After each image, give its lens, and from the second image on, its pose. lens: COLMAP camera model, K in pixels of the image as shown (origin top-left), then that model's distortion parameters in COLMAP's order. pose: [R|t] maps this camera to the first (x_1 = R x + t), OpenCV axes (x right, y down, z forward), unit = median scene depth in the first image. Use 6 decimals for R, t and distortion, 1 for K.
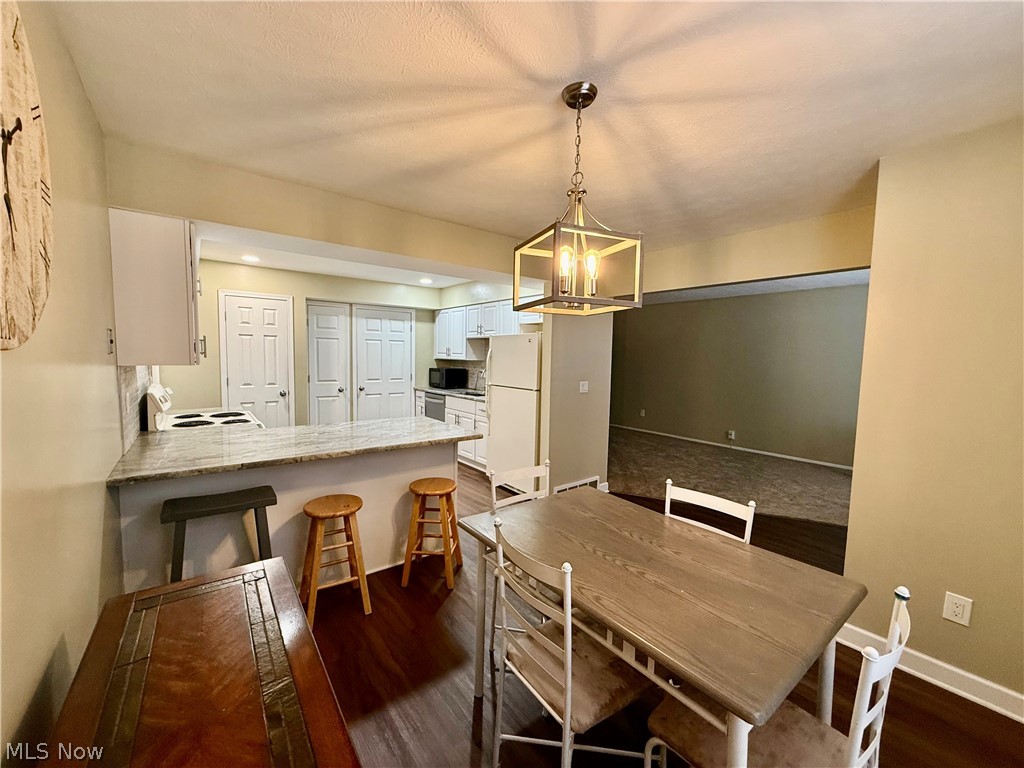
lens RADIAL K [[405.4, 0, 509.1], [0, 405.4, 385.4], [0, 0, 1]] dist [0.000724, -0.000687]
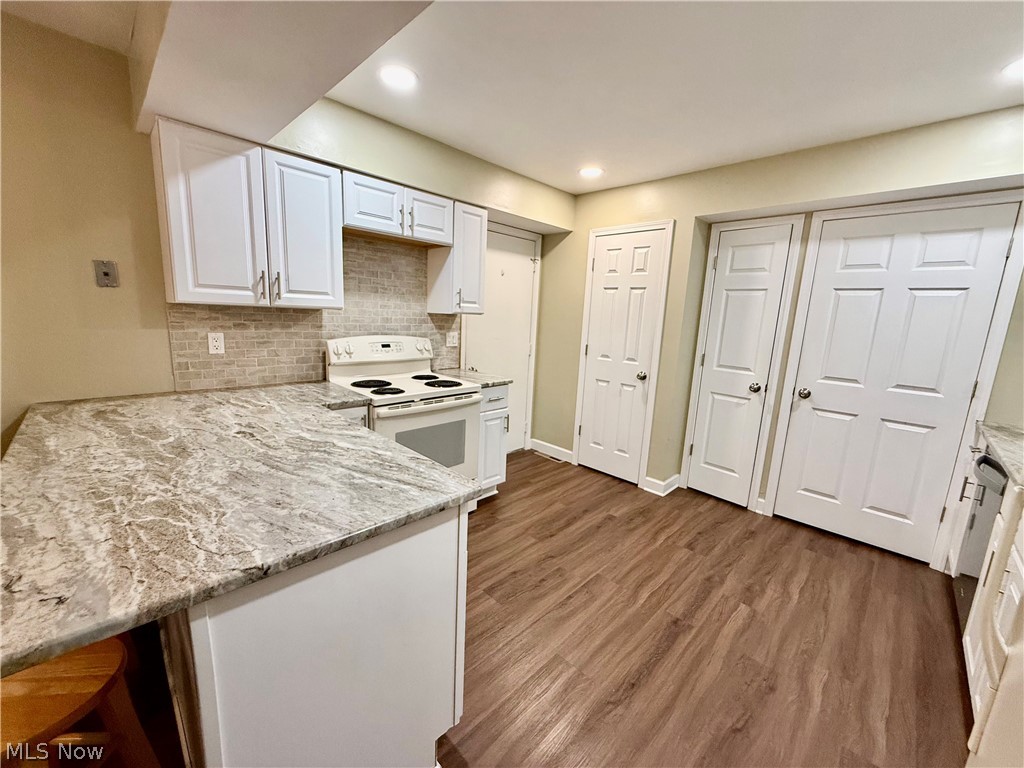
lens RADIAL K [[405.4, 0, 512.8], [0, 405.4, 381.8], [0, 0, 1]] dist [0.000724, -0.000687]
pose [[0.143769, 0.163954, -0.975935, 0.054080], [-0.114856, 0.982280, 0.148100, -0.039313], [0.982924, 0.090800, 0.160052, 0.608776]]
